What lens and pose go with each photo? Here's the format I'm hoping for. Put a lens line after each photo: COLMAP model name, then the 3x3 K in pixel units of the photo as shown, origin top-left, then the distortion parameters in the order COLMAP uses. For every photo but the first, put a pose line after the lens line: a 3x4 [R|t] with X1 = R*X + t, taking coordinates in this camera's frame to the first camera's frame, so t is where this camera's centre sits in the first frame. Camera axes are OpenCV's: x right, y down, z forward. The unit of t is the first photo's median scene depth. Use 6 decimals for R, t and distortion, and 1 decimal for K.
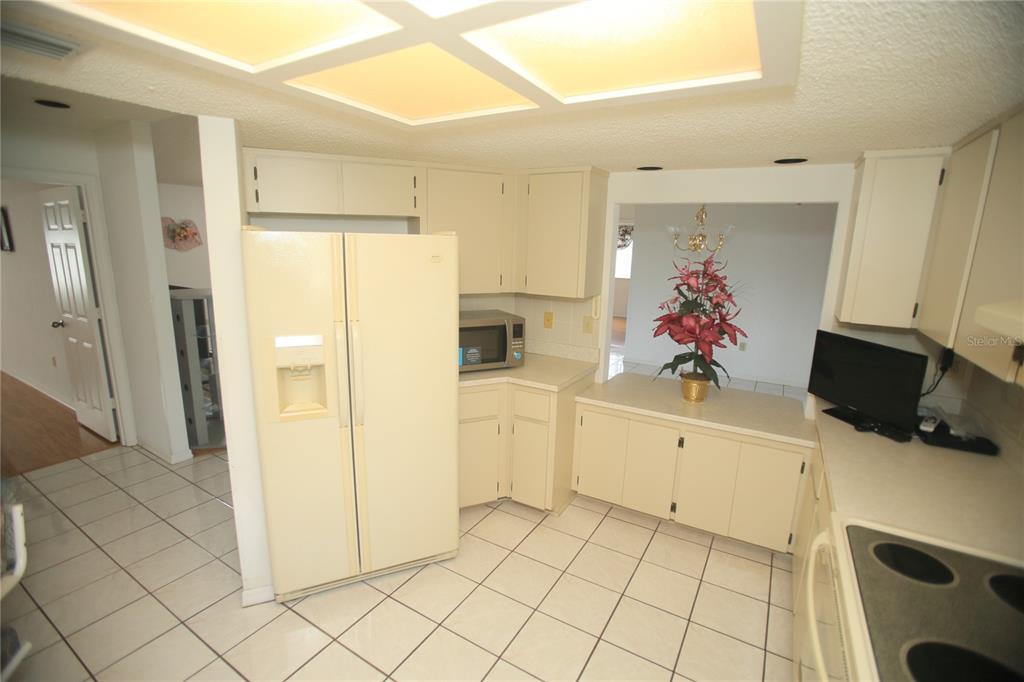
lens RADIAL K [[470.8, 0, 506.4], [0, 470.8, 344.4], [0, 0, 1]] dist [-0.070697, 0.026362]
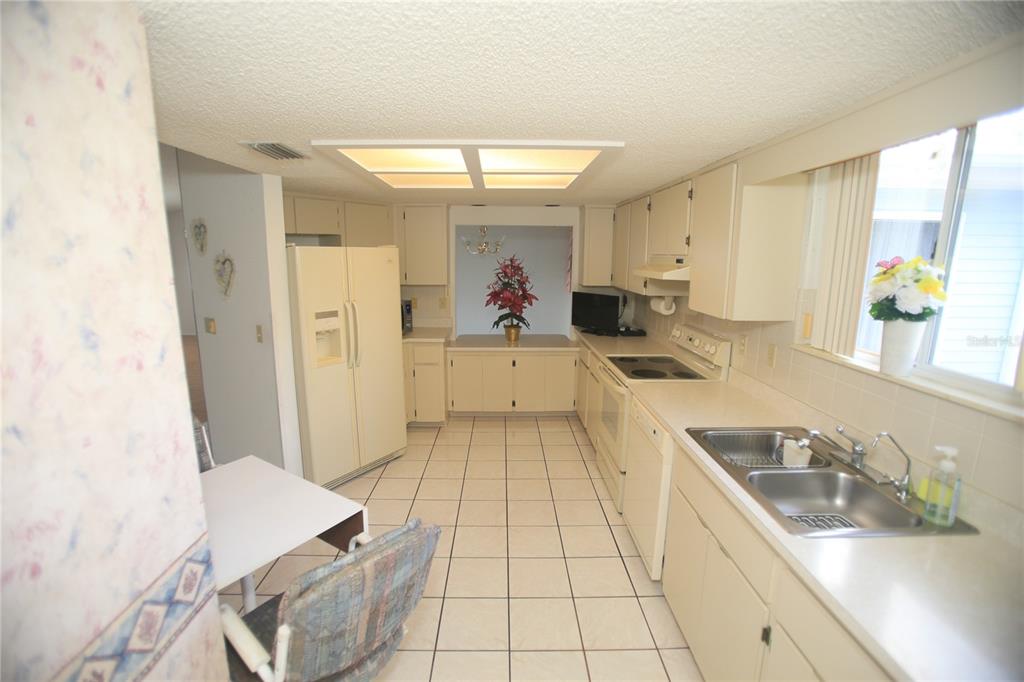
lens RADIAL K [[470.8, 0, 514.2], [0, 470.8, 345.0], [0, 0, 1]] dist [-0.070697, 0.026362]
pose [[0.841959, -0.121123, 0.525769, -0.522206], [0.126711, 0.991611, 0.025528, 0.096100], [-0.524451, 0.045127, 0.850244, -0.480516]]
